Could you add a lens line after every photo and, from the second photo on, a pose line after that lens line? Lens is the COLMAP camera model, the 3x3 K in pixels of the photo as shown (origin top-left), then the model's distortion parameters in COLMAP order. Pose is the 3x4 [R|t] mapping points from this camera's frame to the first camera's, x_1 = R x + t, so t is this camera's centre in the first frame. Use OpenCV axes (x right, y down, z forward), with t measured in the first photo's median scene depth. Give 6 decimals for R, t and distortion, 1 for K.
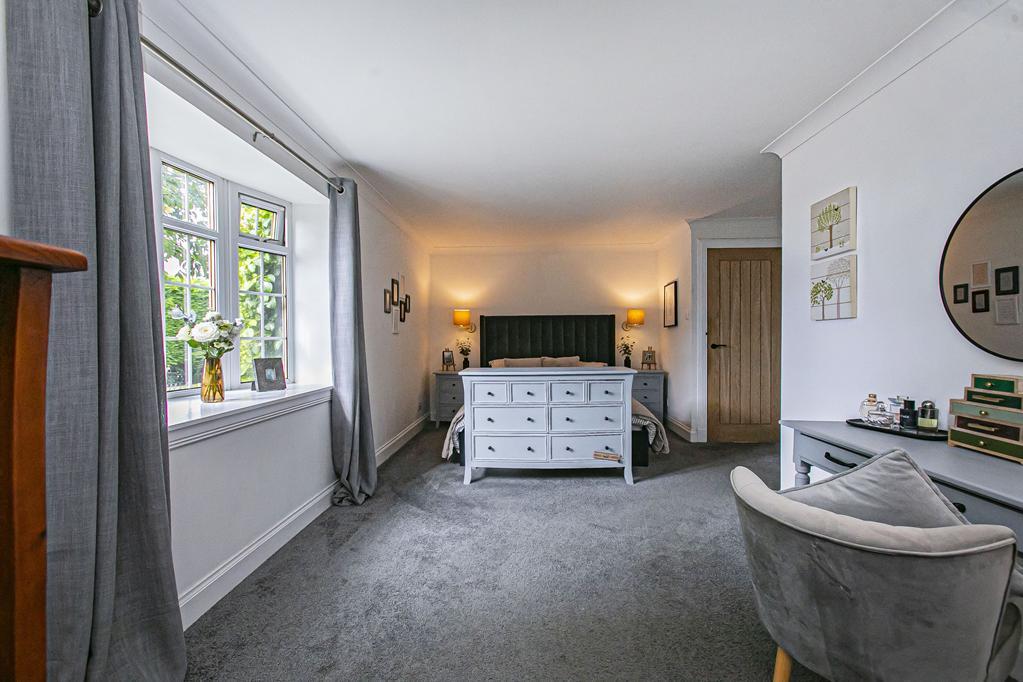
lens RADIAL K [[465.7, 0, 505.3], [0, 465.7, 335.1], [0, 0, 1]] dist [-0.000303, 0.000058]
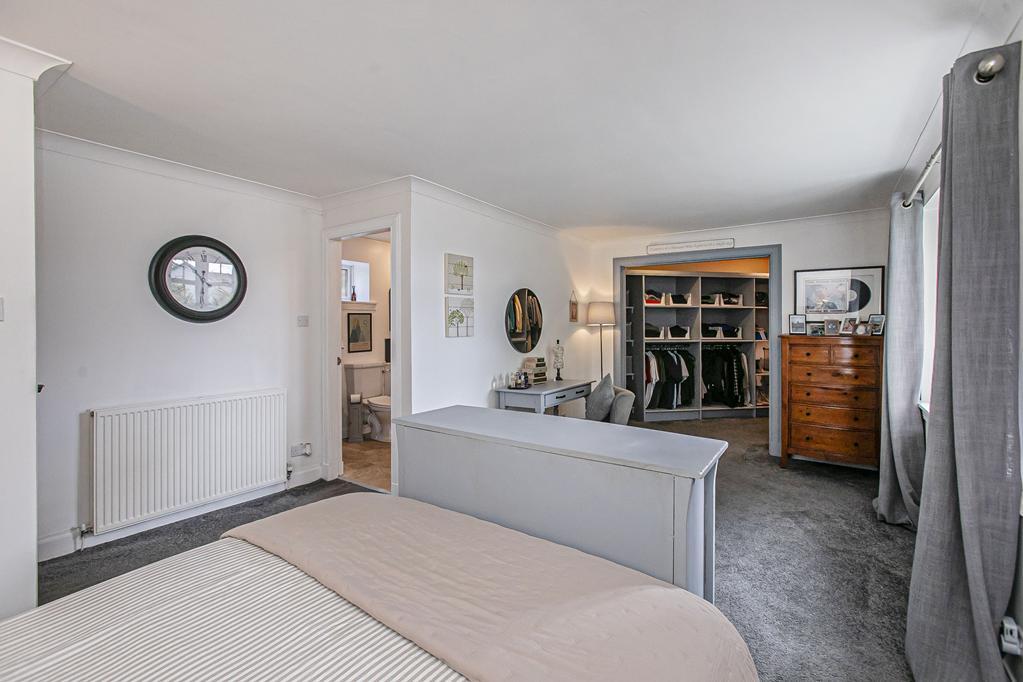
lens RADIAL K [[465.7, 0, 505.3], [0, 465.7, 335.1], [0, 0, 1]] dist [-0.000303, 0.000058]
pose [[-0.842597, 0.002841, 0.538537, -0.235987], [0.008616, 0.999929, 0.008205, -0.050704], [-0.538475, 0.011554, -0.842562, 2.217853]]
